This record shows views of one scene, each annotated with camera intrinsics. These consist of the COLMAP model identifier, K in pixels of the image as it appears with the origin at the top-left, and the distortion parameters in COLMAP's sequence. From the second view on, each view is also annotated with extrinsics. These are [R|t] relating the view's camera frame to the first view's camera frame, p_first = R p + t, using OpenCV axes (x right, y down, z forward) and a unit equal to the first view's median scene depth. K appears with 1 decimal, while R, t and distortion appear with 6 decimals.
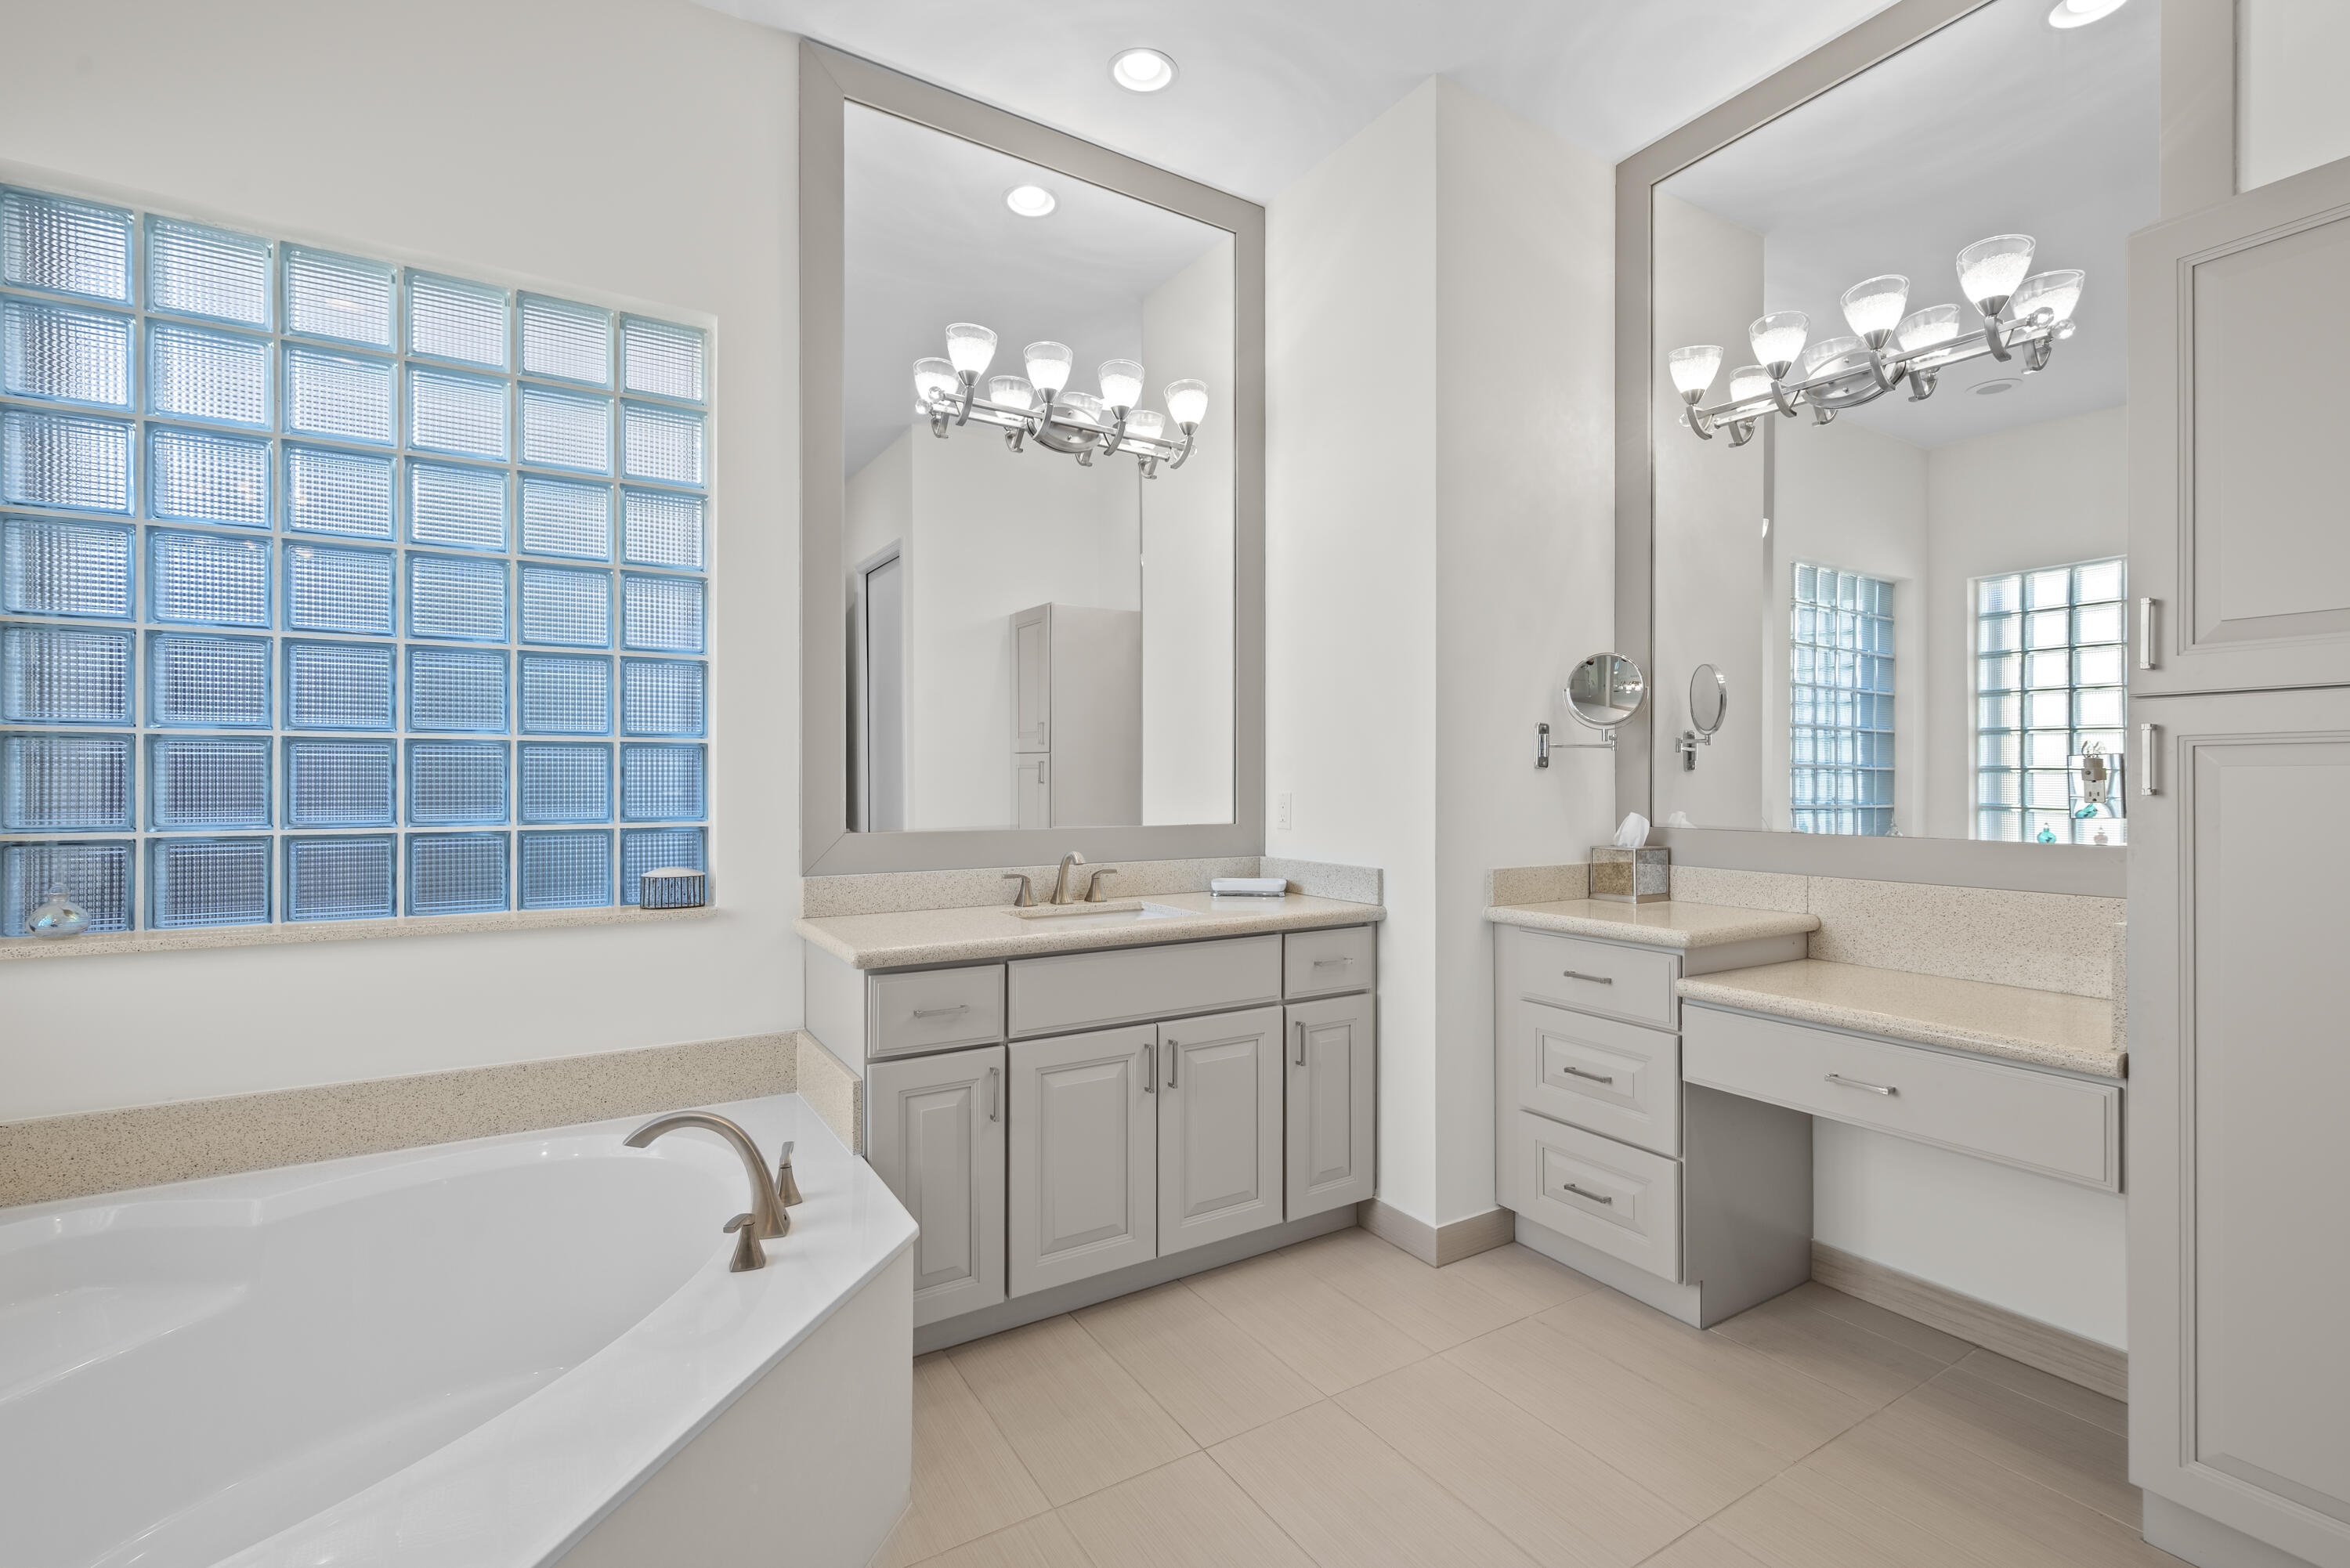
lens RADIAL K [[1064.0, 0, 1181.9], [0, 1064.0, 778.6], [0, 0, 1]] dist [0.007807, 0.000400]
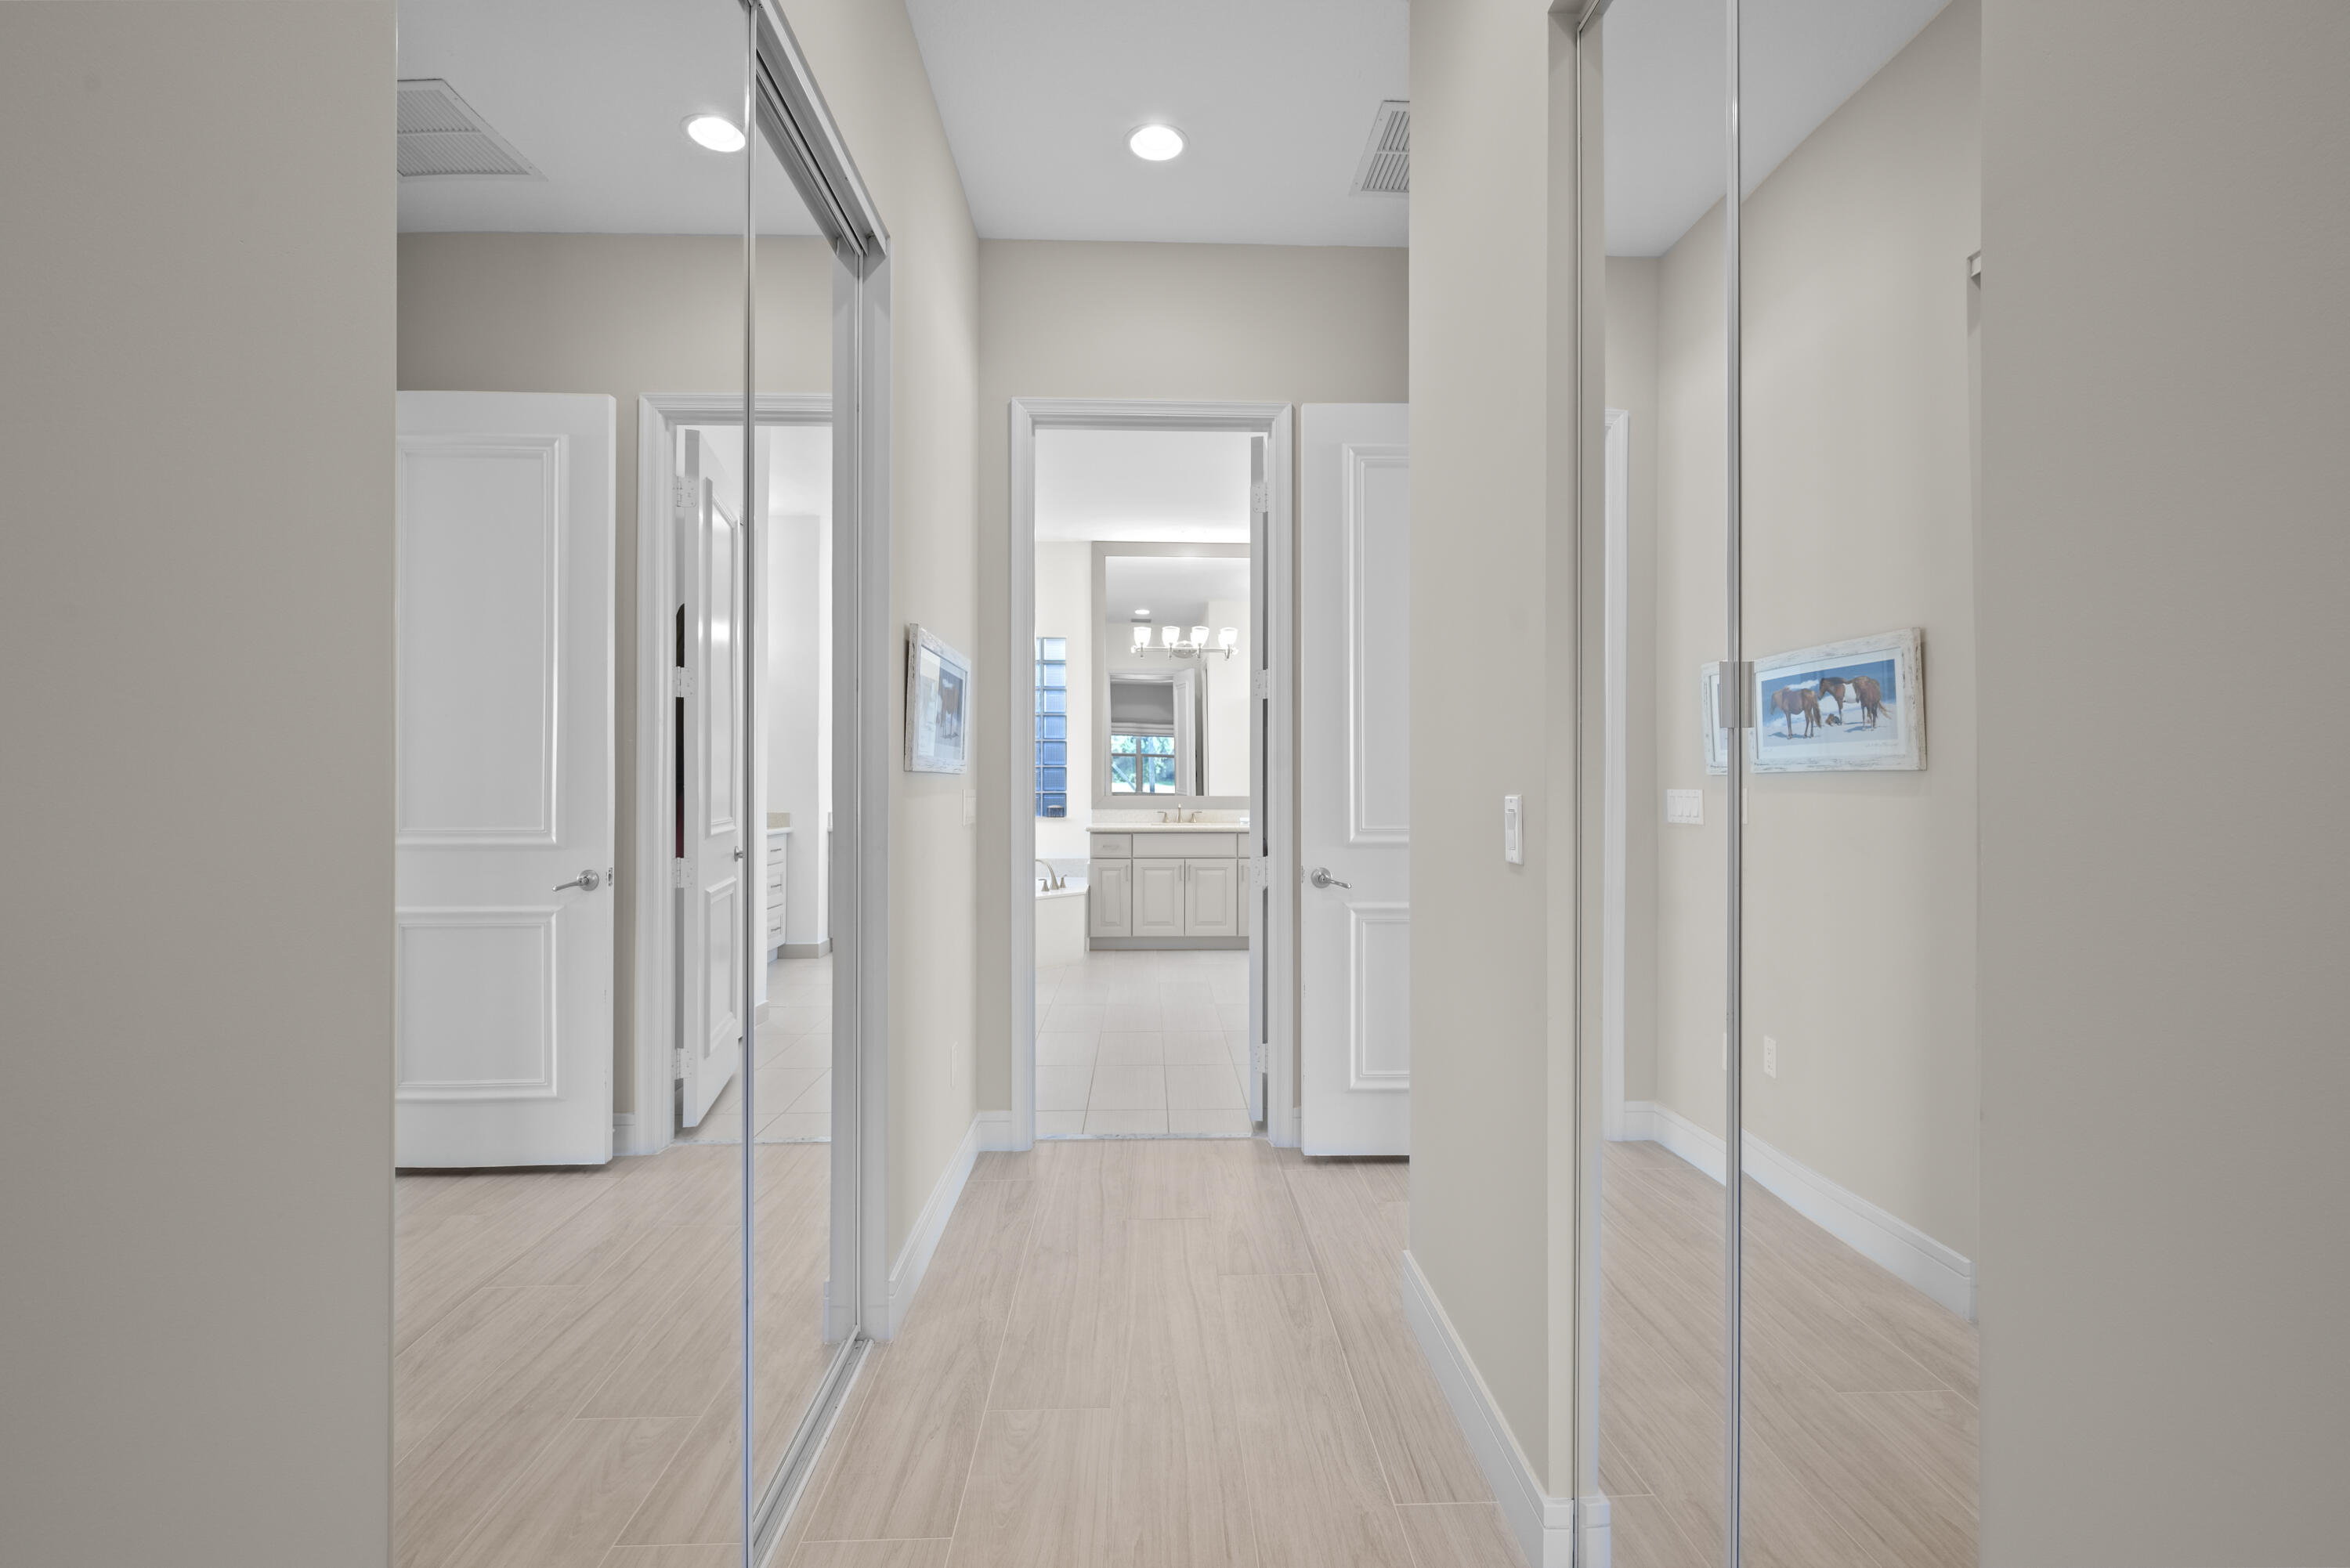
lens RADIAL K [[1018.7, 0, 1177.8], [0, 1018.7, 779.7], [0, 0, 1]] dist [-0.001365, 0.000216]
pose [[0.864578, 0.000550, -0.502498, 1.417828], [0.000966, 0.999996, 0.002757, -0.003633], [0.502497, -0.002869, 0.864574, -1.520511]]
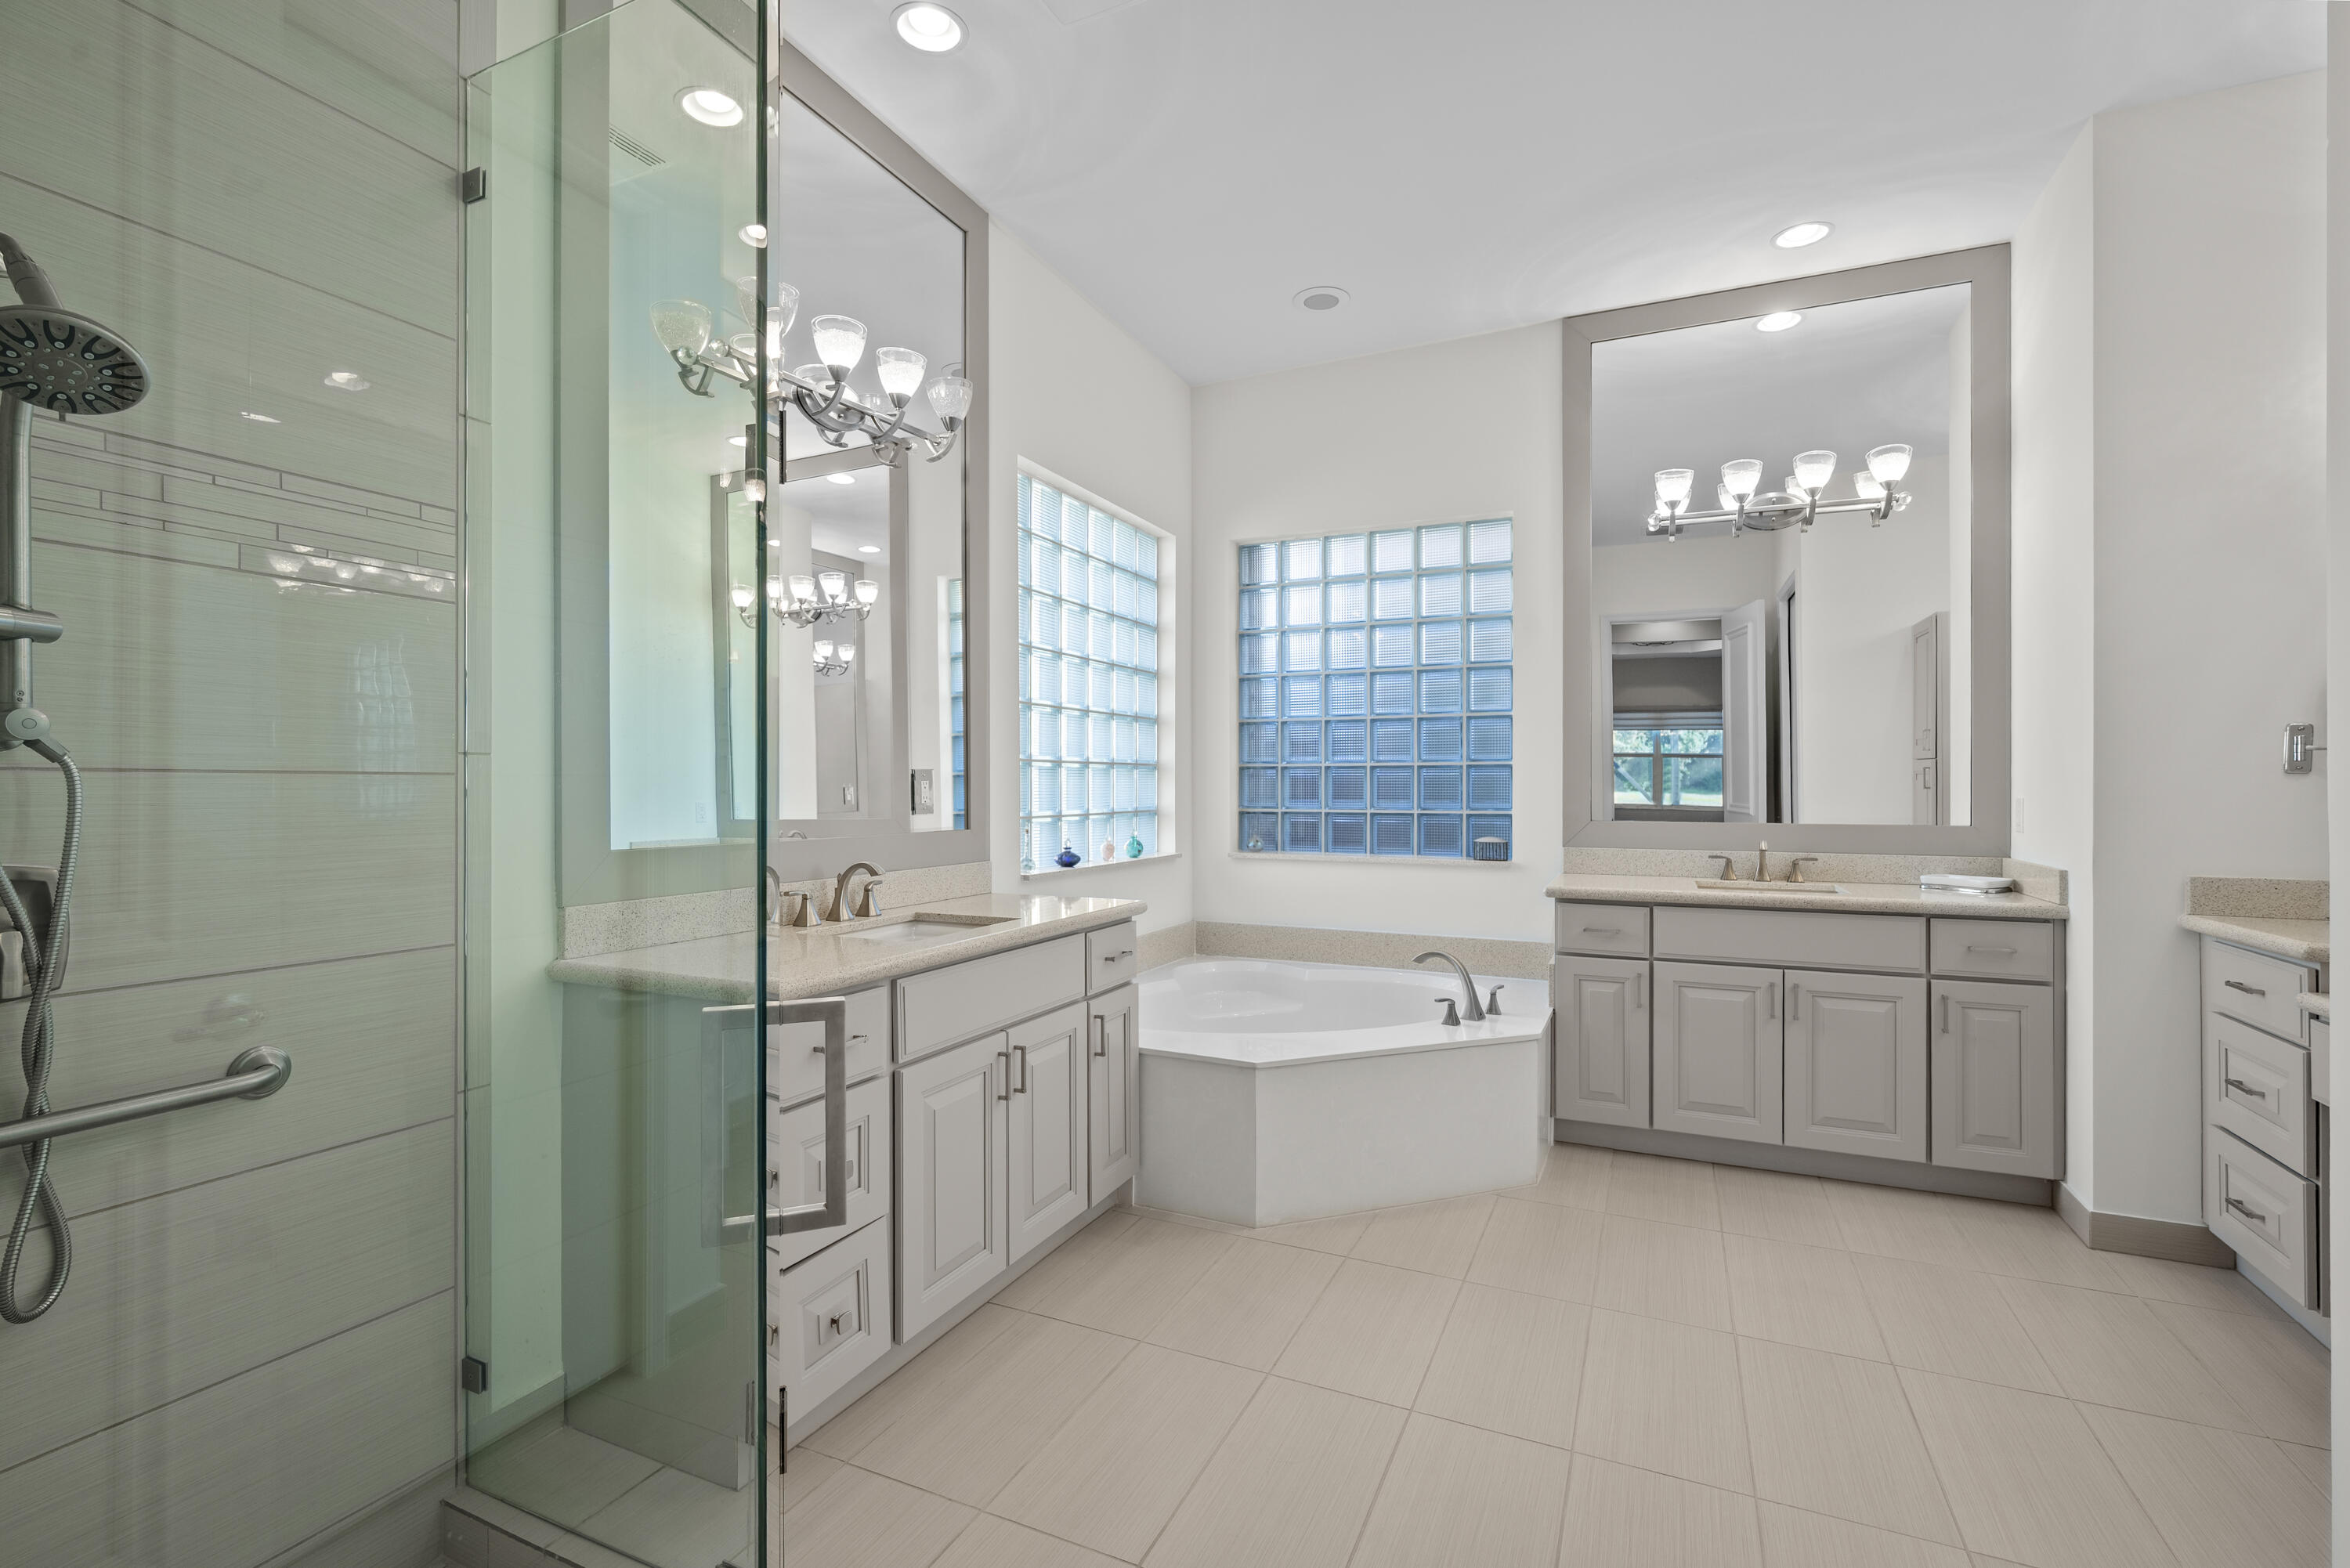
lens RADIAL K [[1064.0, 0, 1181.9], [0, 1064.0, 778.6], [0, 0, 1]] dist [0.007807, 0.000400]
pose [[0.555523, -0.005609, -0.831482, 0.668404], [0.001010, 0.999981, -0.006071, -0.000763], [0.831501, 0.002532, 0.555518, -0.365996]]
